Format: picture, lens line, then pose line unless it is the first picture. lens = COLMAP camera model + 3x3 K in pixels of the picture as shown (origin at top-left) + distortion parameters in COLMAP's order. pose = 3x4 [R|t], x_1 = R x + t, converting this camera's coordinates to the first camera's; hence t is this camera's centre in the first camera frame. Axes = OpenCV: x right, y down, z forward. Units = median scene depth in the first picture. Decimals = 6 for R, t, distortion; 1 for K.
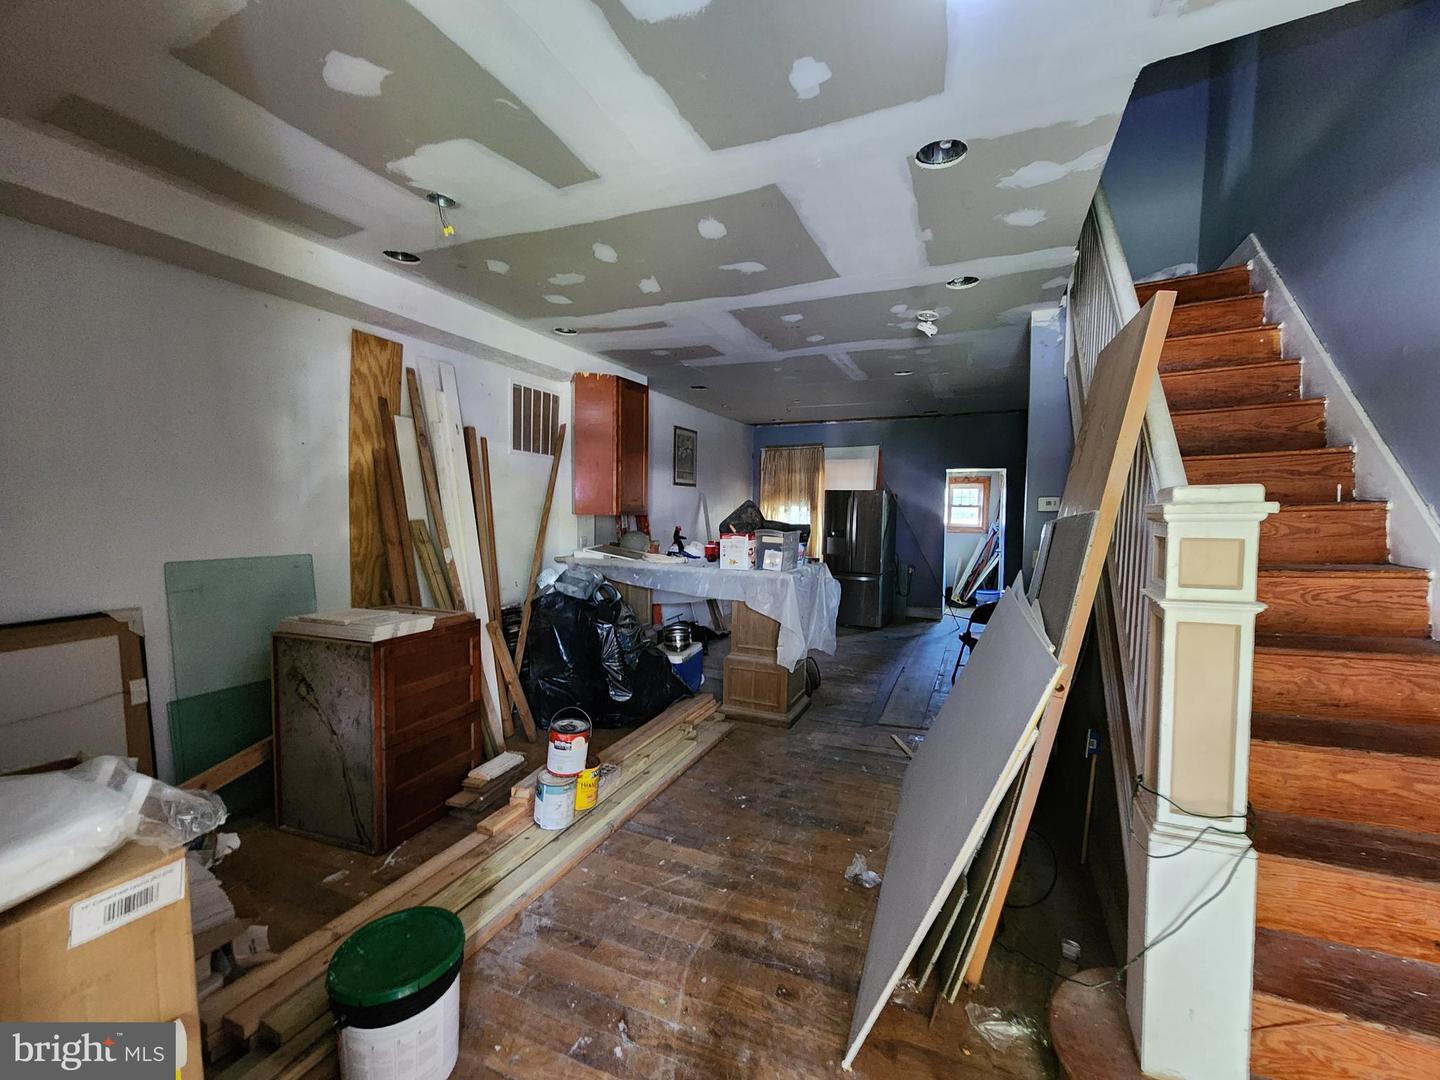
lens RADIAL K [[598.0, 0, 726.8], [0, 598.0, 544.9], [0, 0, 1]] dist [-0.001190, 0.000596]
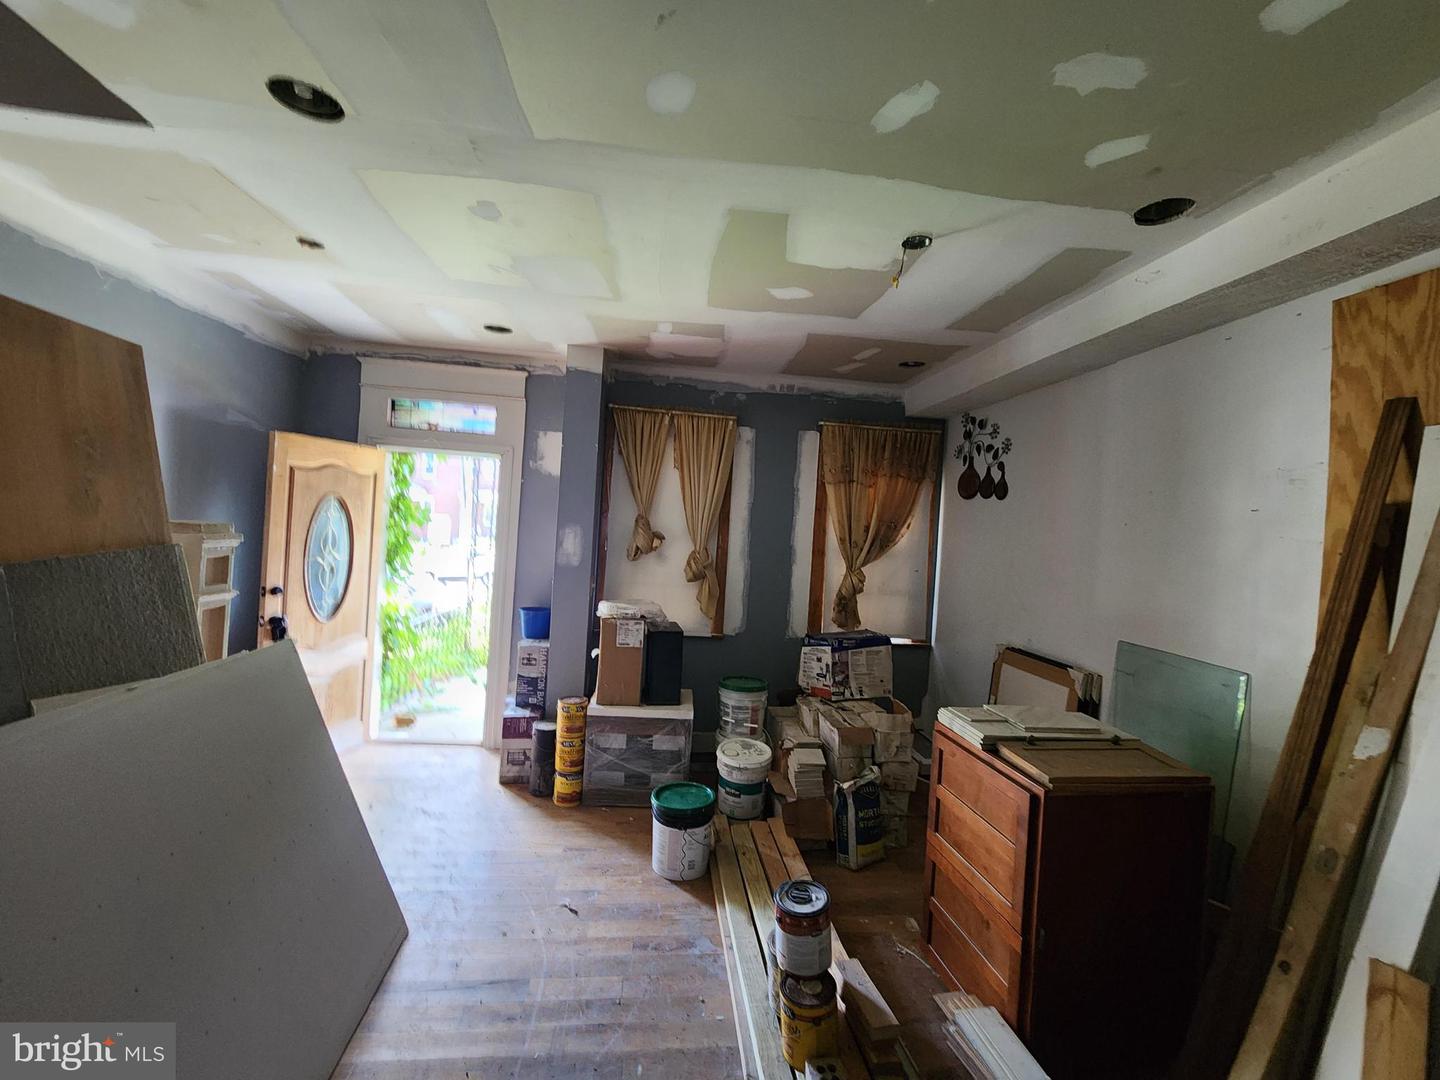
lens RADIAL K [[598.0, 0, 726.8], [0, 598.0, 544.9], [0, 0, 1]] dist [-0.001190, 0.000596]
pose [[-0.863729, -0.046187, -0.501836, 0.155343], [-0.097041, 0.992398, 0.075685, -0.127536], [0.494525, 0.114070, -0.861645, 1.322799]]
